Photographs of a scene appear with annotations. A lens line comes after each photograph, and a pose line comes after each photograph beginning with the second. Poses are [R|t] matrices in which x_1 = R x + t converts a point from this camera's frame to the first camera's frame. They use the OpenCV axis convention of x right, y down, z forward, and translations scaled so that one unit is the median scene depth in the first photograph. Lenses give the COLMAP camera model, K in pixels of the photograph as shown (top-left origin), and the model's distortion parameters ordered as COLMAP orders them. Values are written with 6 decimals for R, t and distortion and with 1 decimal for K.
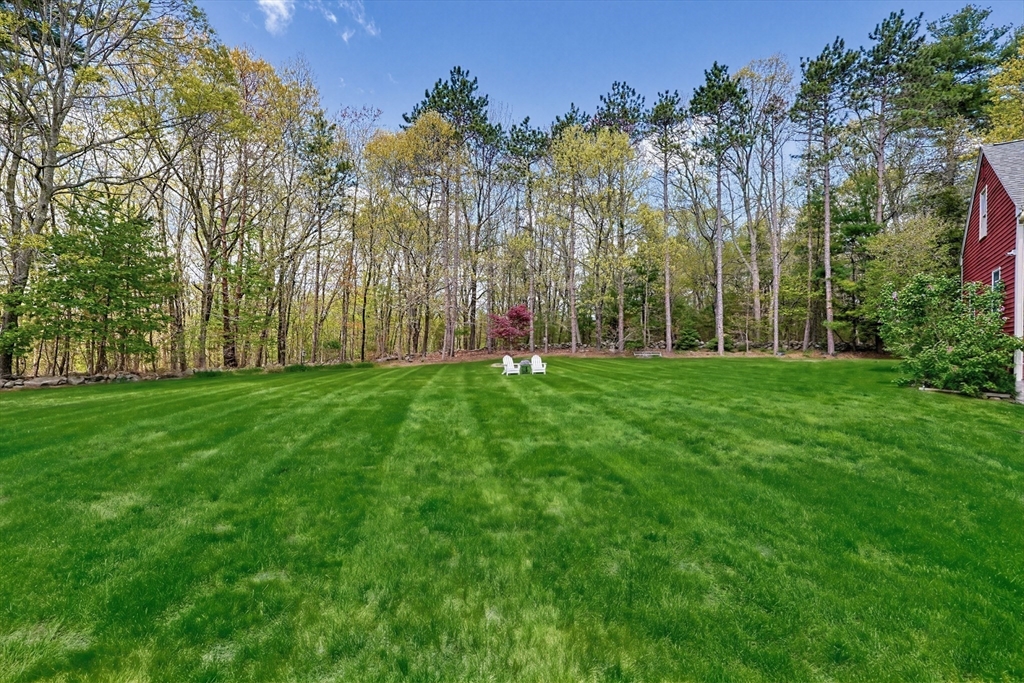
lens RADIAL K [[445.1, 0, 514.7], [0, 445.1, 342.4], [0, 0, 1]] dist [-0.000117, 0.000121]
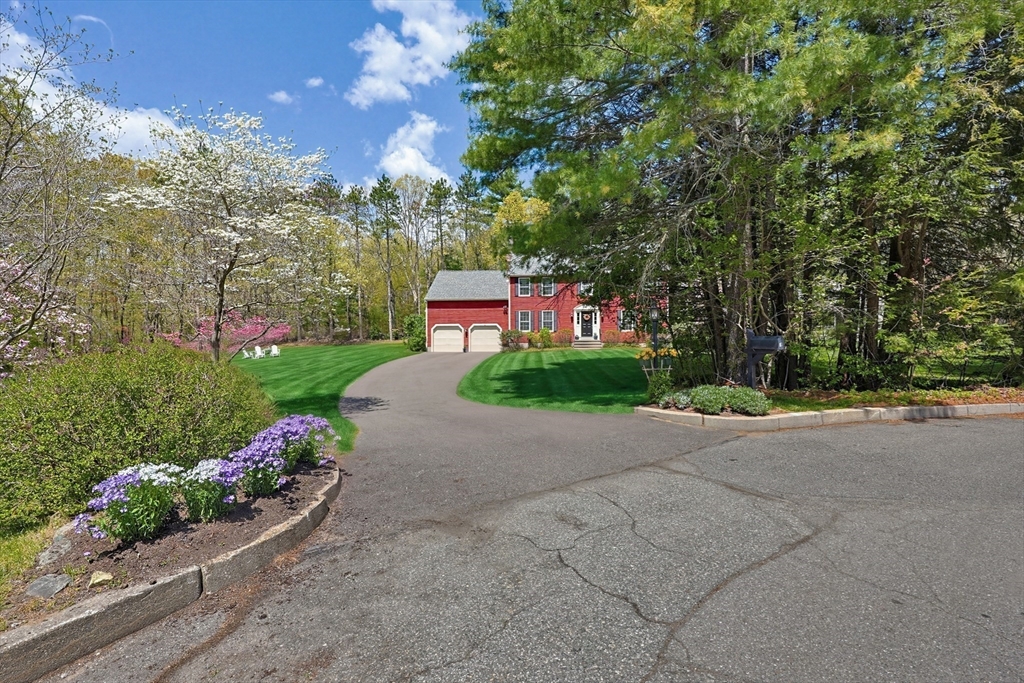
lens RADIAL K [[445.1, 0, 508.7], [0, 445.1, 333.6], [0, 0, 1]] dist [-0.000117, 0.000121]
pose [[0.849107, -0.023582, 0.527695, -0.068867], [0.020942, 0.999720, 0.010979, -0.013786], [-0.527806, 0.001728, 0.849363, -0.736315]]
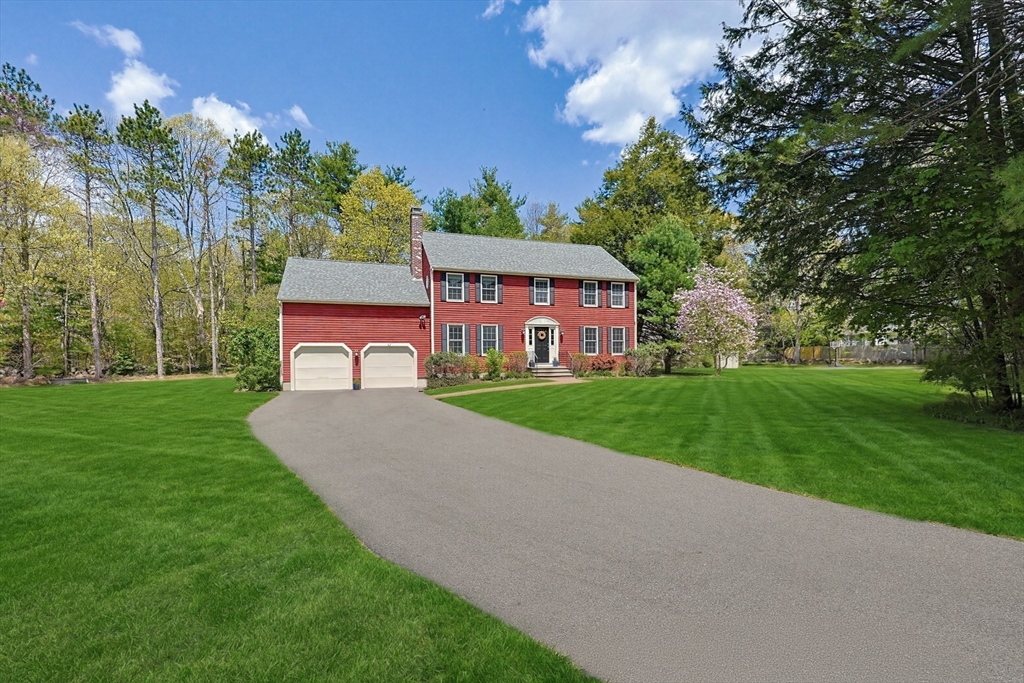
lens RADIAL K [[445.1, 0, 506.7], [0, 445.1, 363.0], [0, 0, 1]] dist [-0.000117, 0.000121]
pose [[0.506494, -0.020192, 0.862007, -0.038135], [0.023302, 0.999681, 0.009725, 0.001201], [-0.861929, 0.015161, 0.506803, -0.262761]]
